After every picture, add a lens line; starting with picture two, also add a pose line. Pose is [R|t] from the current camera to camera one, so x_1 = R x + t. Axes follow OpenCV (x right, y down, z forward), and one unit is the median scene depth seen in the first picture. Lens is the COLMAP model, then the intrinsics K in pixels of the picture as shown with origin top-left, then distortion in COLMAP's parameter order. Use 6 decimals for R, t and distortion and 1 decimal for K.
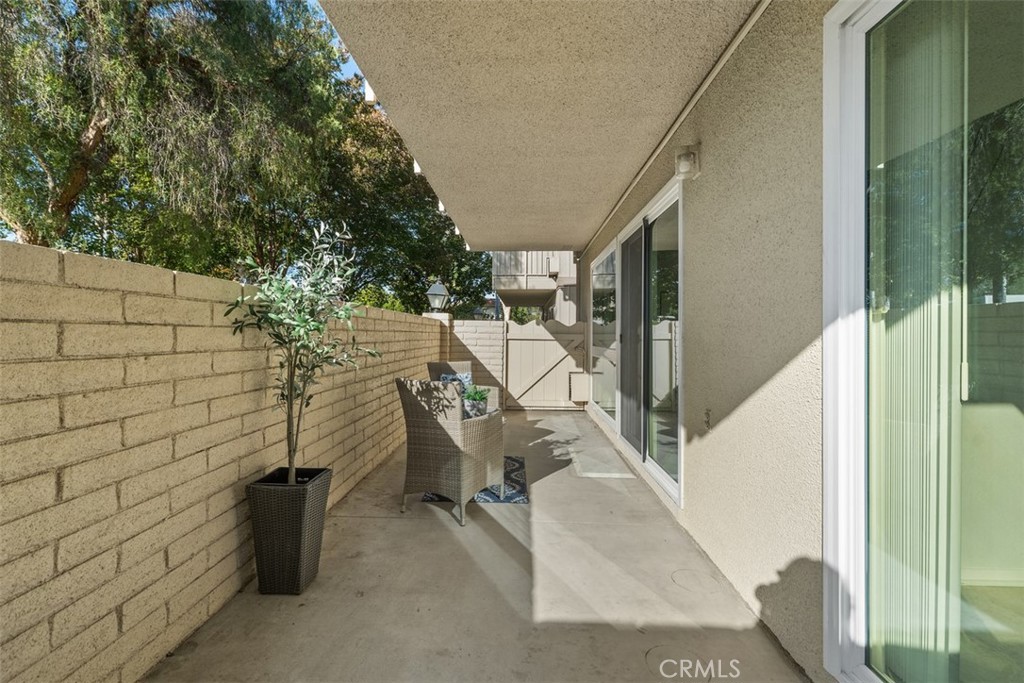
lens RADIAL K [[463.0, 0, 509.7], [0, 463.0, 334.0], [0, 0, 1]] dist [0.002551, -0.000060]
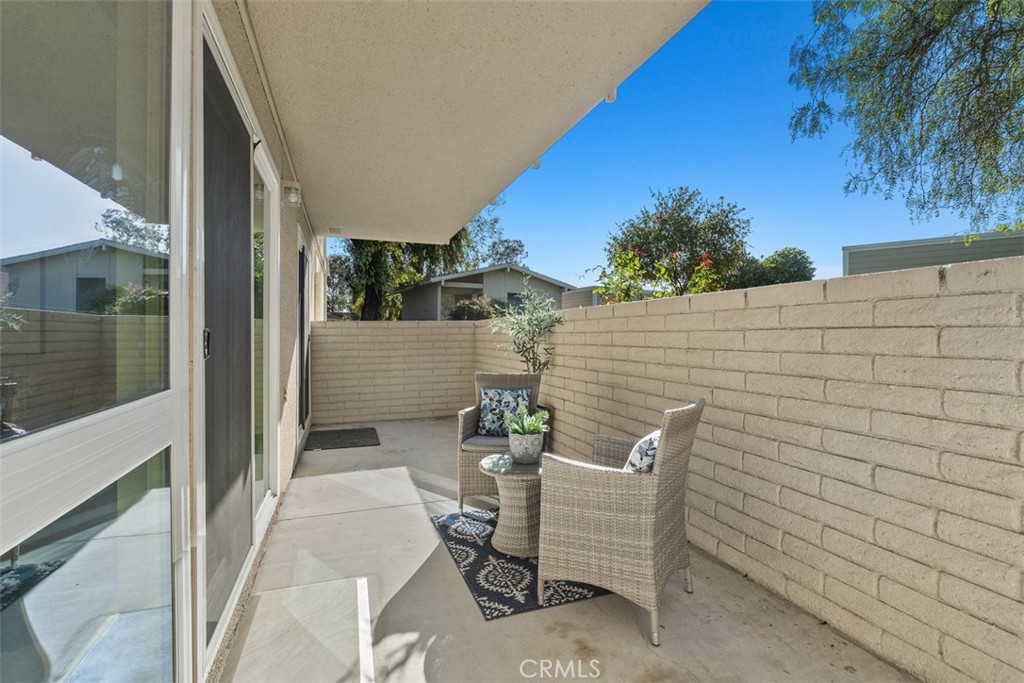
lens RADIAL K [[489.6, 0, 512.0], [0, 489.6, 341.5], [0, 0, 1]] dist [-0.002500, -0.000561]
pose [[-0.935557, -0.002671, -0.353165, 0.229922], [-0.005746, 0.999954, 0.007659, 0.004916], [0.353128, 0.009195, -0.935530, 1.931066]]
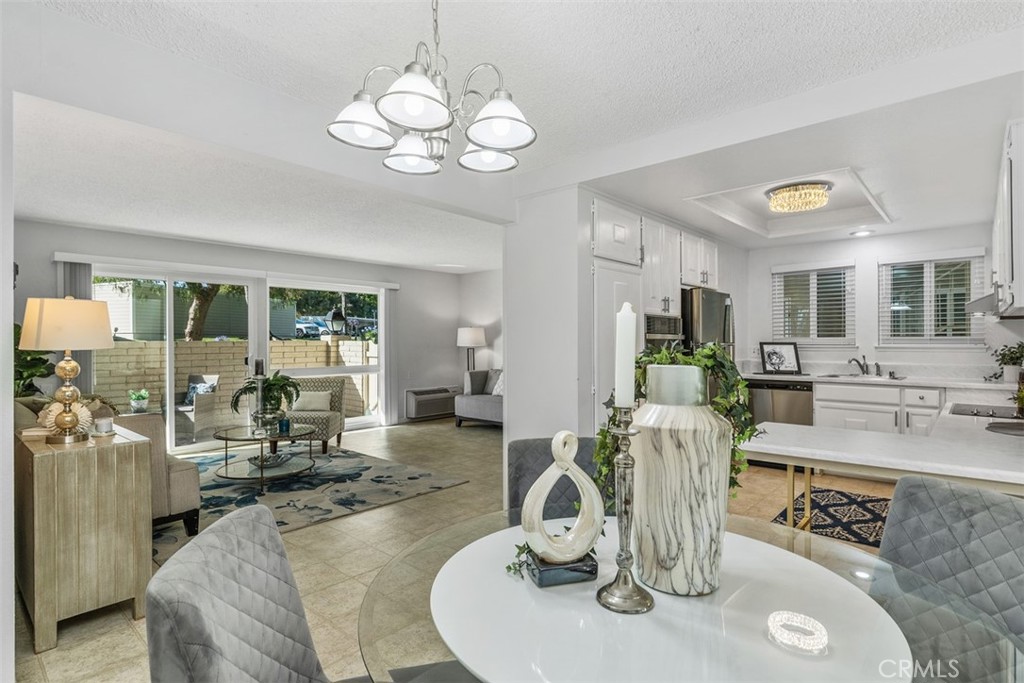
lens RADIAL K [[517.7, 0, 512.0], [0, 517.7, 341.5], [0, 0, 1]] dist [-0.013572, -0.000091]
pose [[0.765668, -0.009530, -0.643165, 2.418838], [0.011775, 0.999930, -0.000798, -0.048277], [0.643128, -0.006963, 0.765727, 0.526448]]
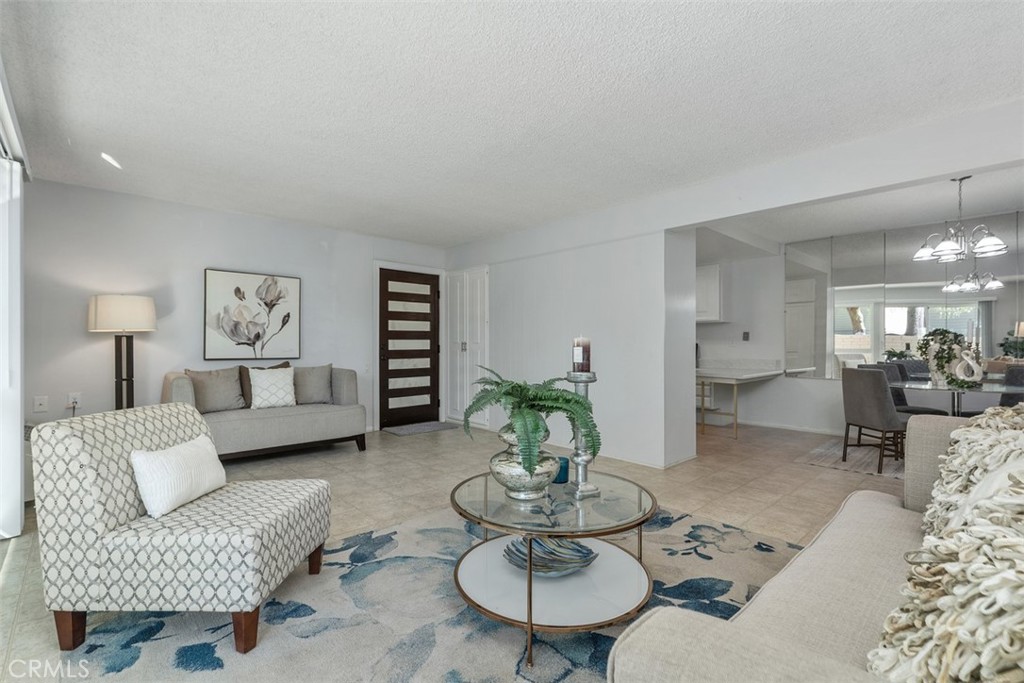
lens RADIAL K [[463.0, 0, 509.7], [0, 463.0, 334.0], [0, 0, 1]] dist [0.002551, -0.000060]
pose [[0.711645, 0.008534, 0.702488, 0.469870], [-0.000678, 0.999934, -0.011461, -0.009983], [-0.702539, 0.007680, 0.711604, 0.795385]]
